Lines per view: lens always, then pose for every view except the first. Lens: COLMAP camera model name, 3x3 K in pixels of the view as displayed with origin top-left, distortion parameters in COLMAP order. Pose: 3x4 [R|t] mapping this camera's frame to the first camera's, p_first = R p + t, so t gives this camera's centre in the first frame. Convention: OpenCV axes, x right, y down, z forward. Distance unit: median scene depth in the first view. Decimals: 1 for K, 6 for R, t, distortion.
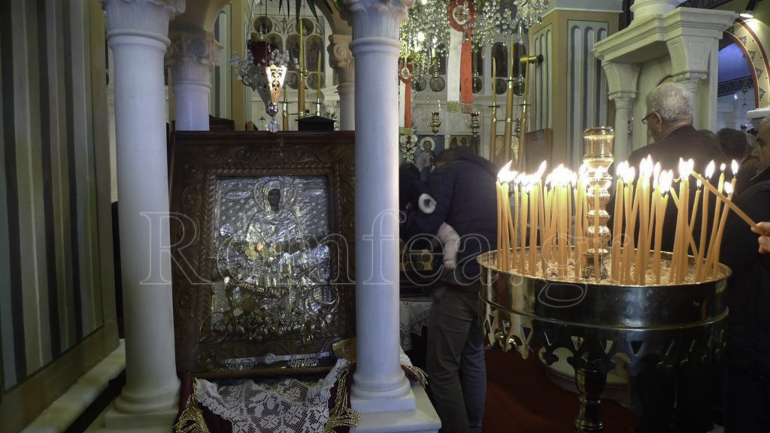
lens RADIAL K [[506.5, 0, 384.8], [0, 506.5, 220.0], [0, 0, 1]] dist [-0.032009, -0.013955]
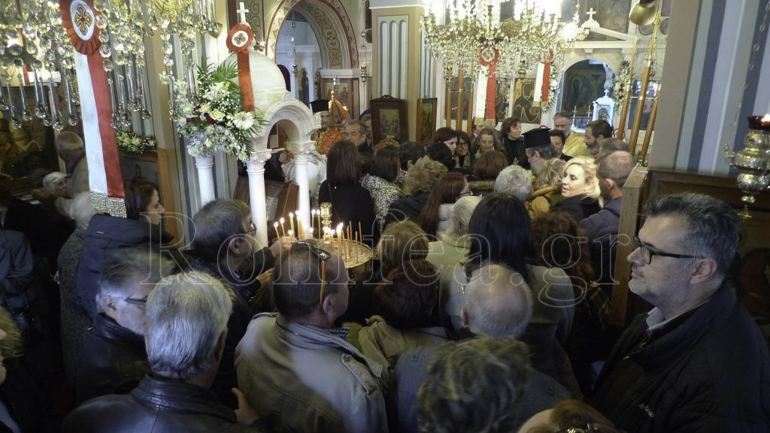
lens RADIAL K [[506.5, 0, 386.7], [0, 506.5, 216.3], [0, 0, 1]] dist [-0.032009, -0.013955]
pose [[0.780705, 0.183127, -0.597466, 0.537319], [-0.055053, 0.972535, 0.226151, -0.175311], [0.622471, -0.143665, 0.769344, -0.190778]]
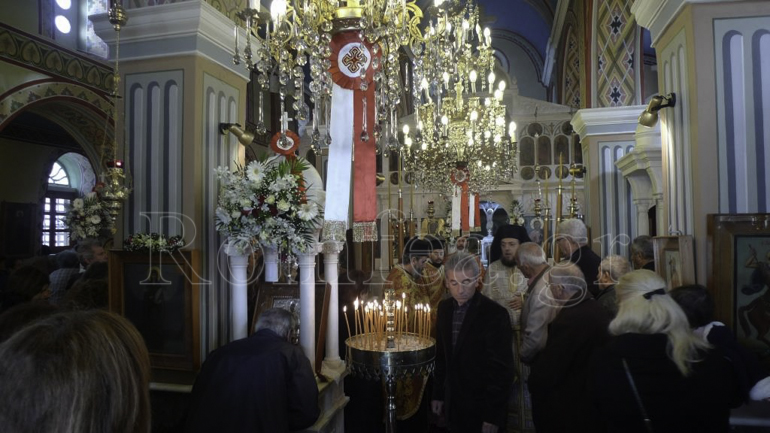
lens RADIAL K [[506.5, 0, 386.5], [0, 506.5, 217.4], [0, 0, 1]] dist [-0.032009, -0.013955]
pose [[0.928163, -0.015741, -0.371842, 0.337435], [-0.022541, 0.994893, -0.098382, -0.071739], [0.371491, 0.099696, 0.923068, -0.358314]]
